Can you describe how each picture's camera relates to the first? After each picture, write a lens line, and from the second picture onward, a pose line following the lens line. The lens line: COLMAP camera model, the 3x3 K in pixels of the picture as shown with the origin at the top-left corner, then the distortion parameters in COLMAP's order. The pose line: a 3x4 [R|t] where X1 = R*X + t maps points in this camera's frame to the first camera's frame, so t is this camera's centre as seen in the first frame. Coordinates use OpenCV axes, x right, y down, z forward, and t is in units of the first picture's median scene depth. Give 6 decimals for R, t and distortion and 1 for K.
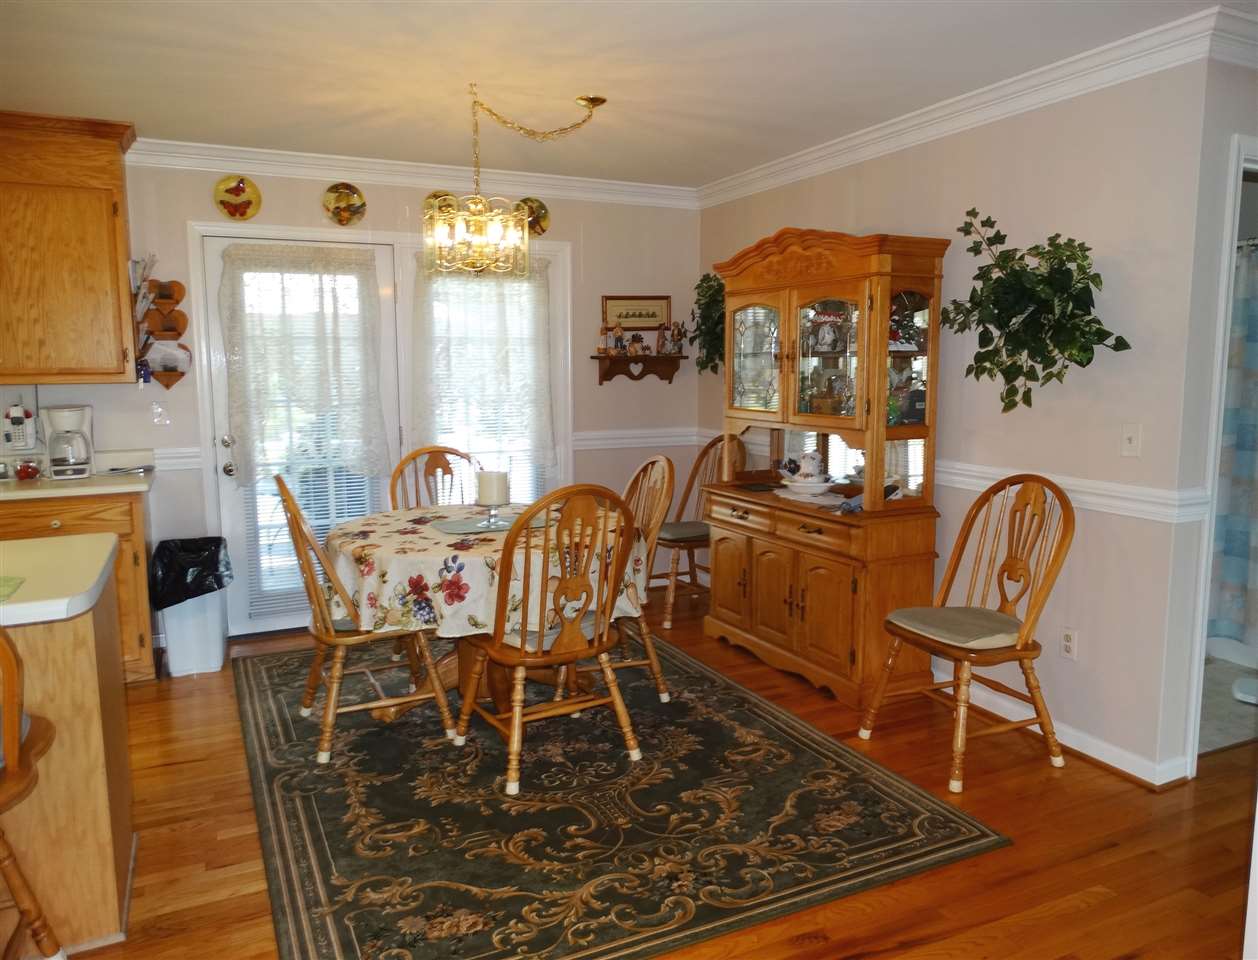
lens RADIAL K [[920.9, 0, 645.7], [0, 920.9, 479.0], [0, 0, 1]] dist [0.002675, -0.007506]
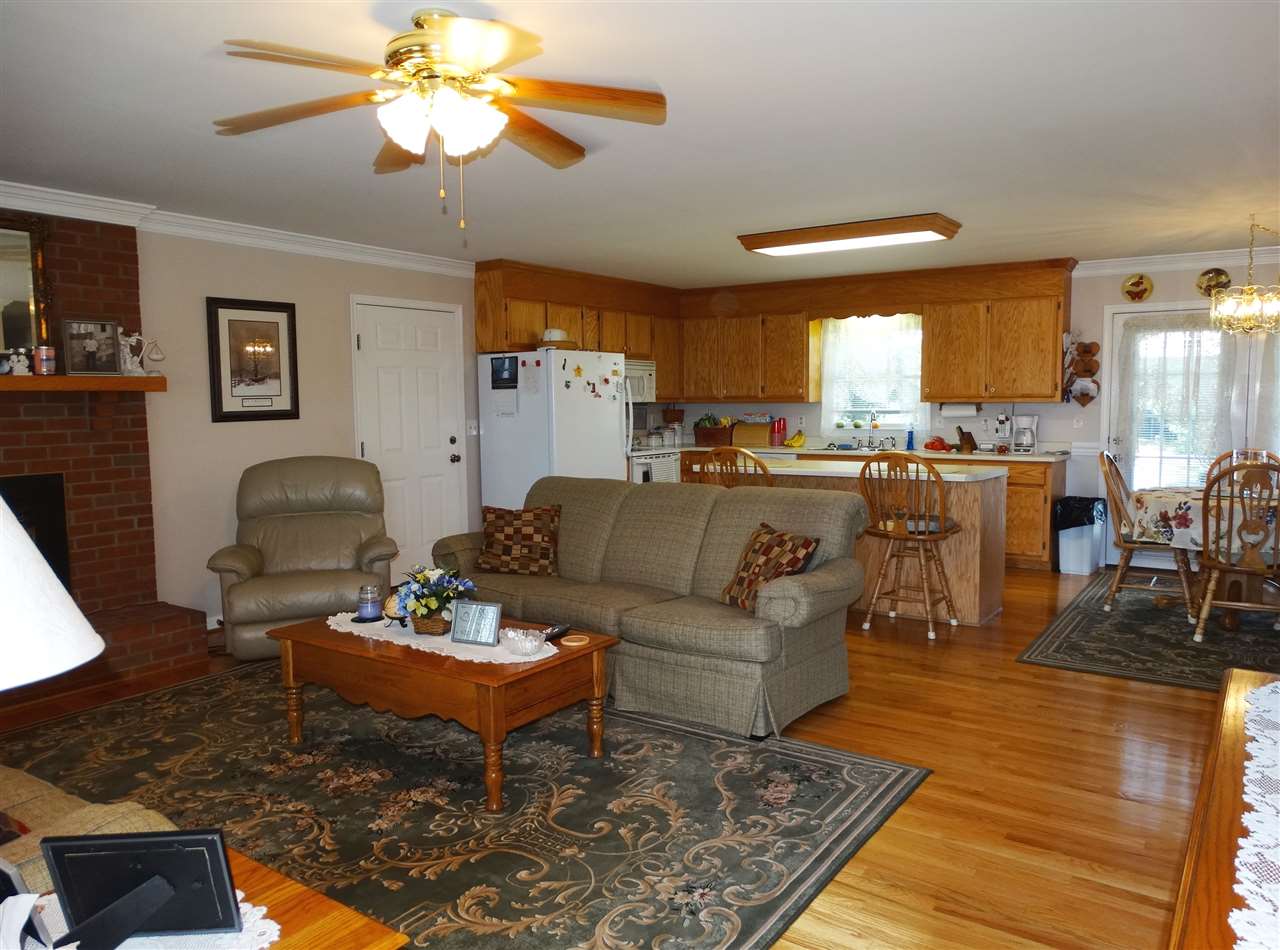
lens RADIAL K [[922.4, 0, 642.0], [0, 922.4, 457.4], [0, 0, 1]] dist [0.007363, 0.004995]
pose [[0.491604, 0.058832, -0.868829, 0.627131], [-0.108583, 0.994070, 0.005874, 0.081123], [0.864022, 0.091452, 0.495077, -0.586354]]
